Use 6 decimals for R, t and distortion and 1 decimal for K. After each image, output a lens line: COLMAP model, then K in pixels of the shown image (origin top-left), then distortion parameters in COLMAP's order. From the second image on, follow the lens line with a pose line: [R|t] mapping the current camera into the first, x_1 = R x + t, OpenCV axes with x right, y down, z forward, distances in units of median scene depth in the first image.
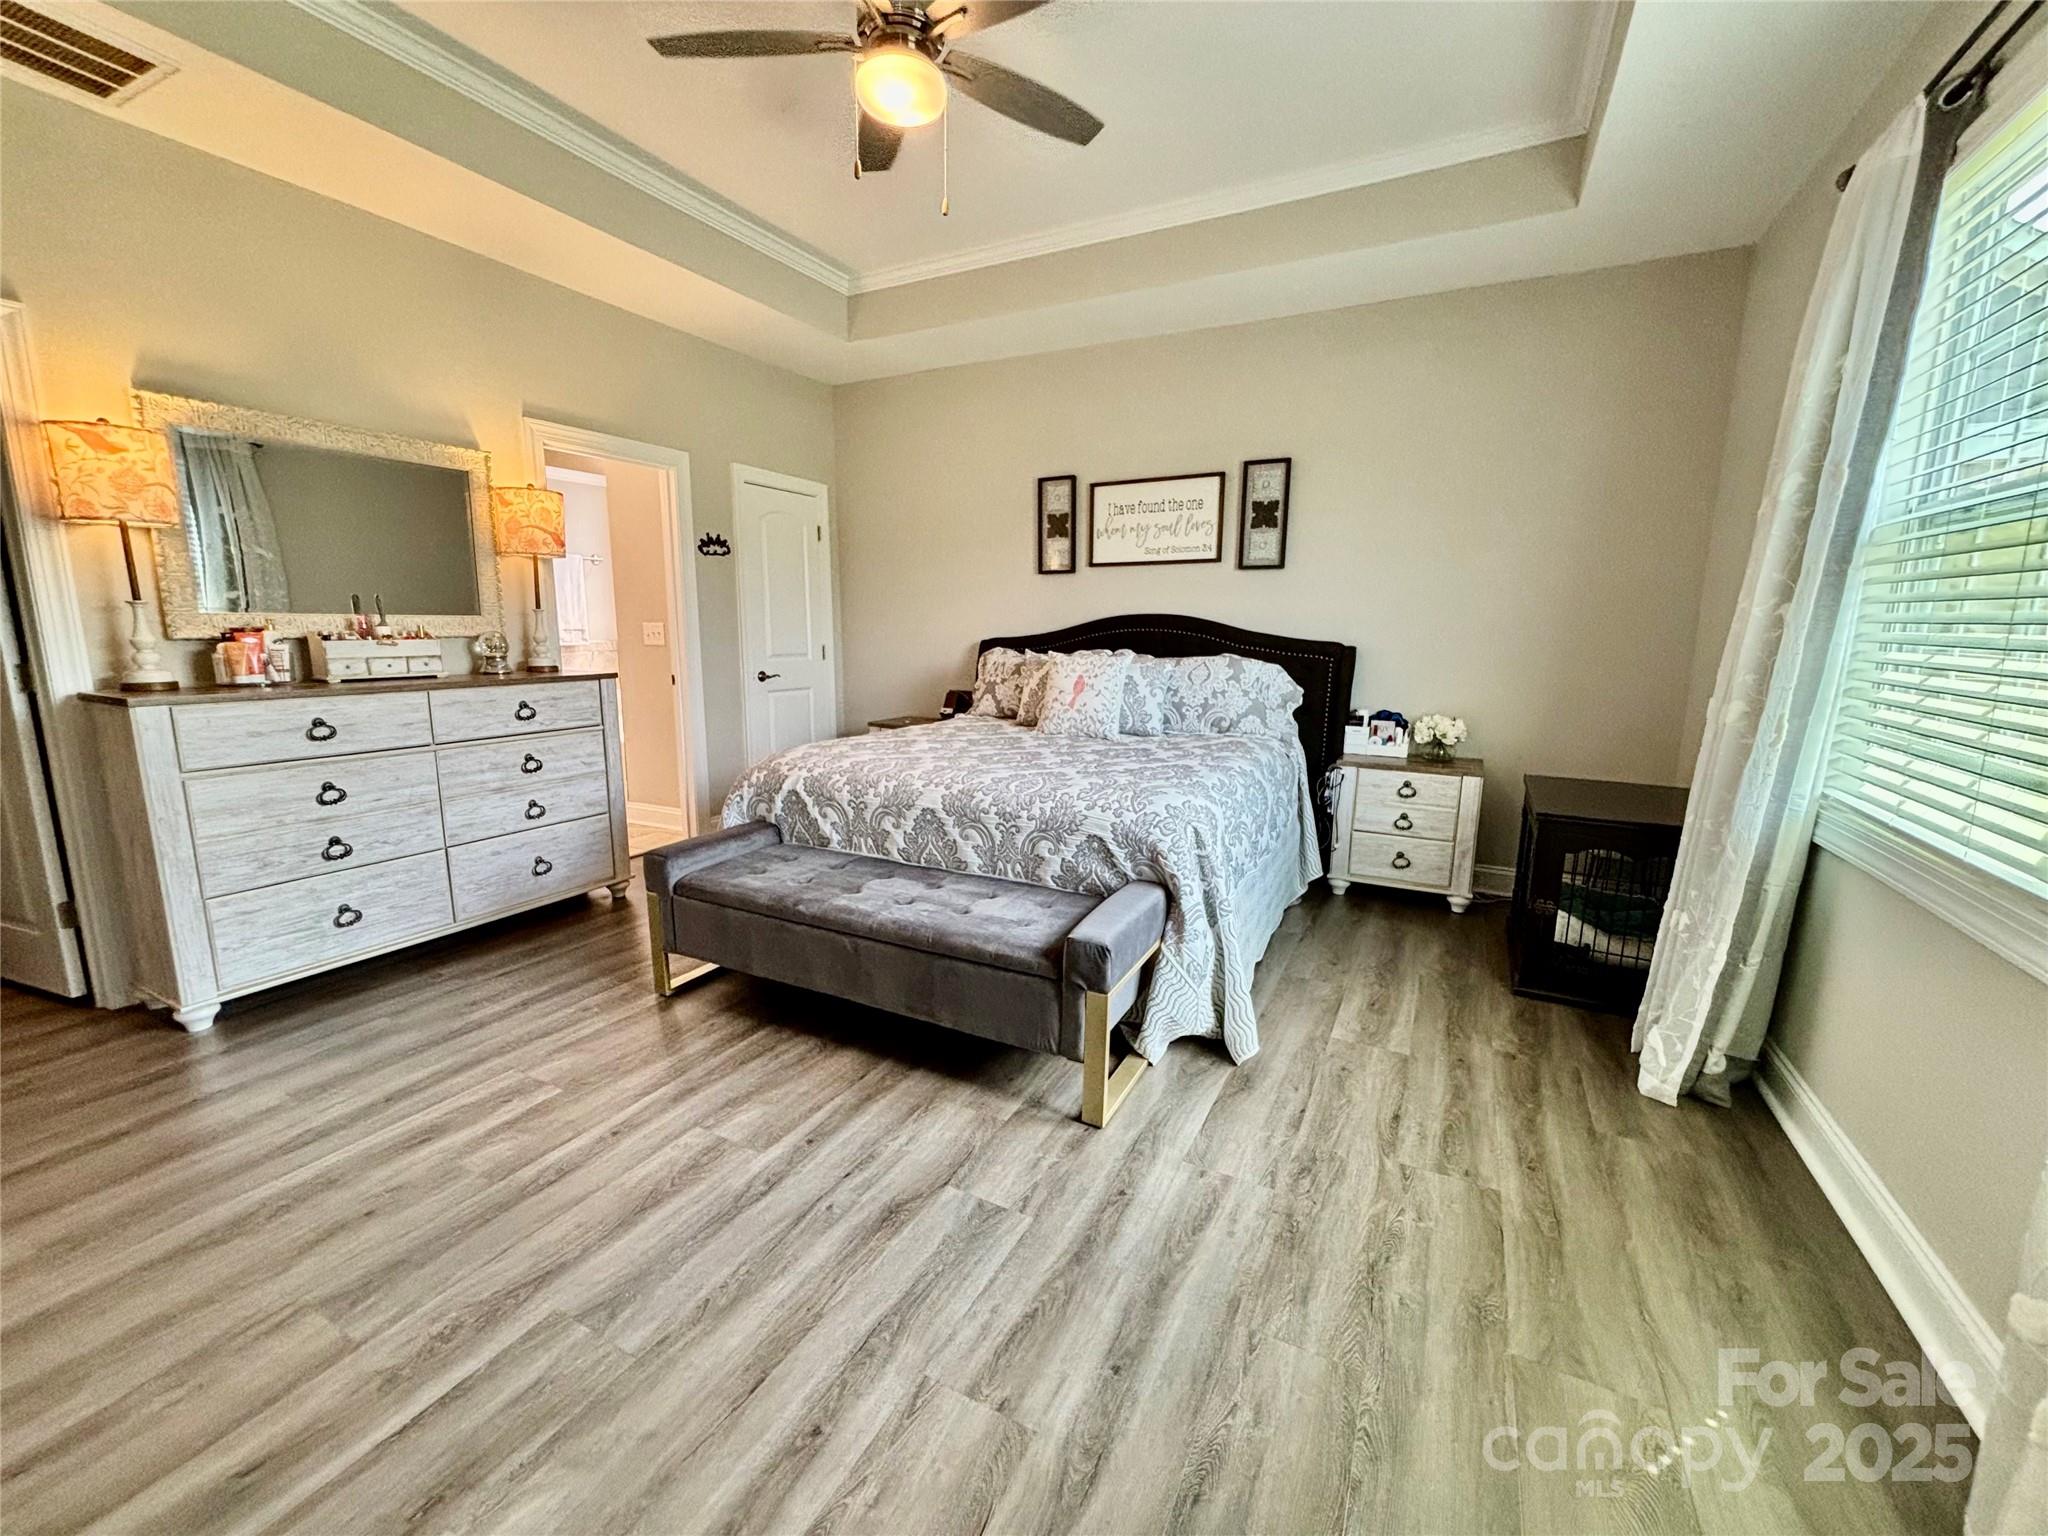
lens RADIAL K [[832.9, 0, 993.9], [0, 832.9, 785.3], [0, 0, 1]] dist [0.002687, 0.002348]
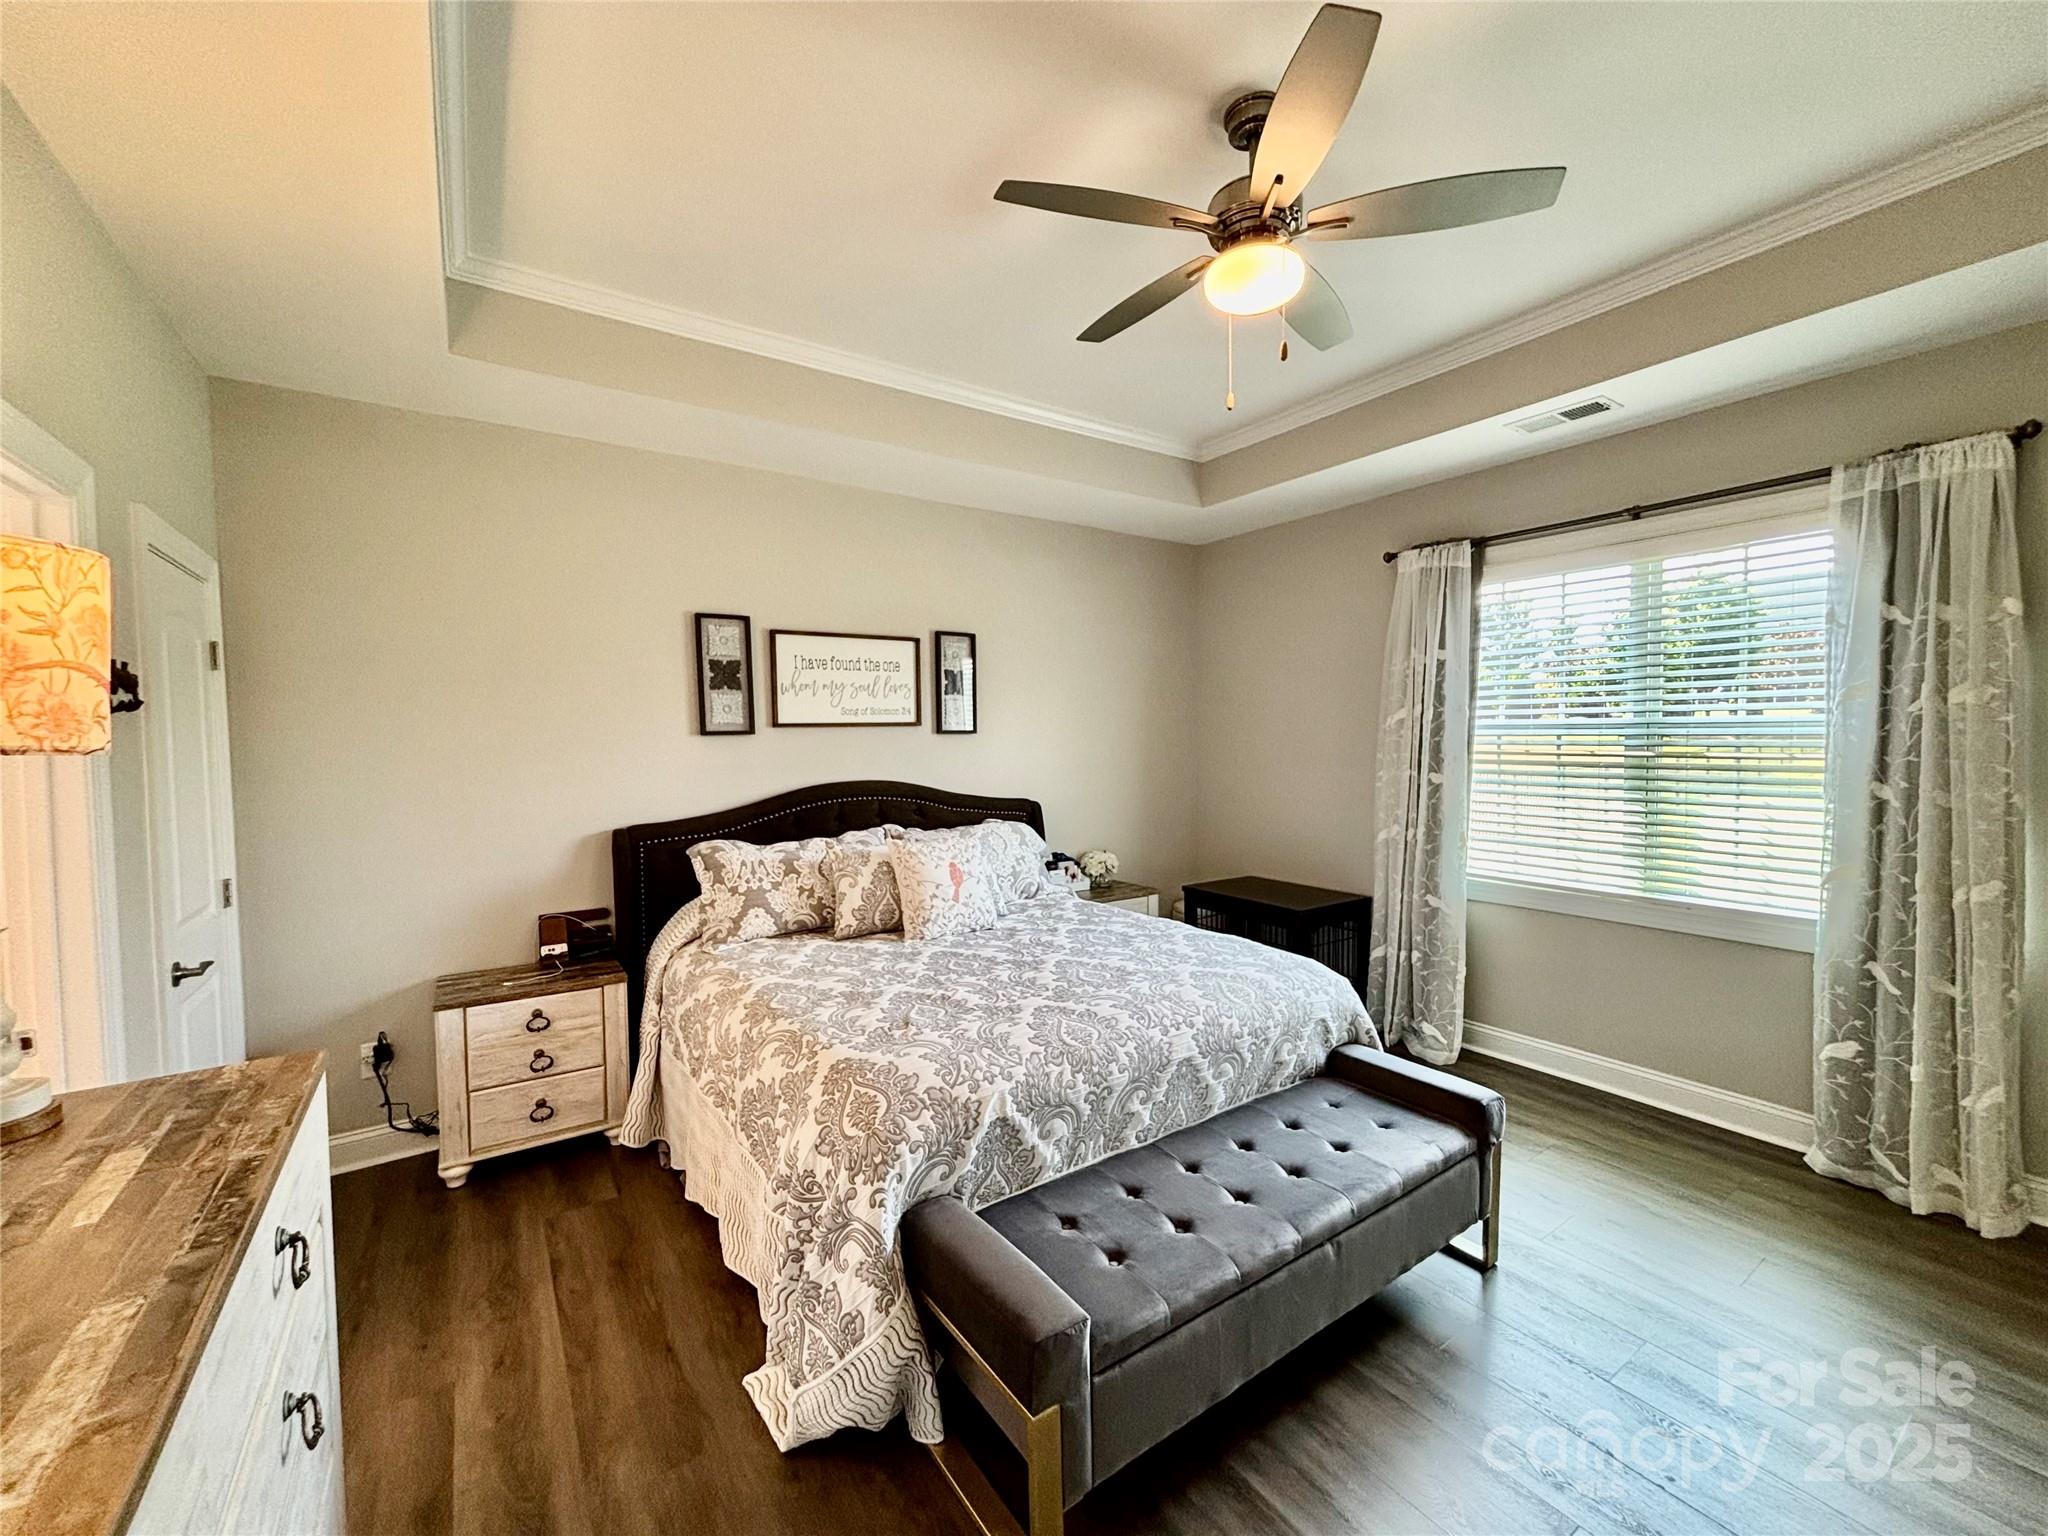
lens RADIAL K [[832.9, 0, 1042.4], [0, 832.9, 772.6], [0, 0, 1]] dist [0.002687, 0.002348]
pose [[0.441251, -0.056232, 0.895620, -0.556536], [0.186373, 0.982016, -0.030165, -0.161904], [-0.877817, 0.180230, 0.443795, 0.462871]]
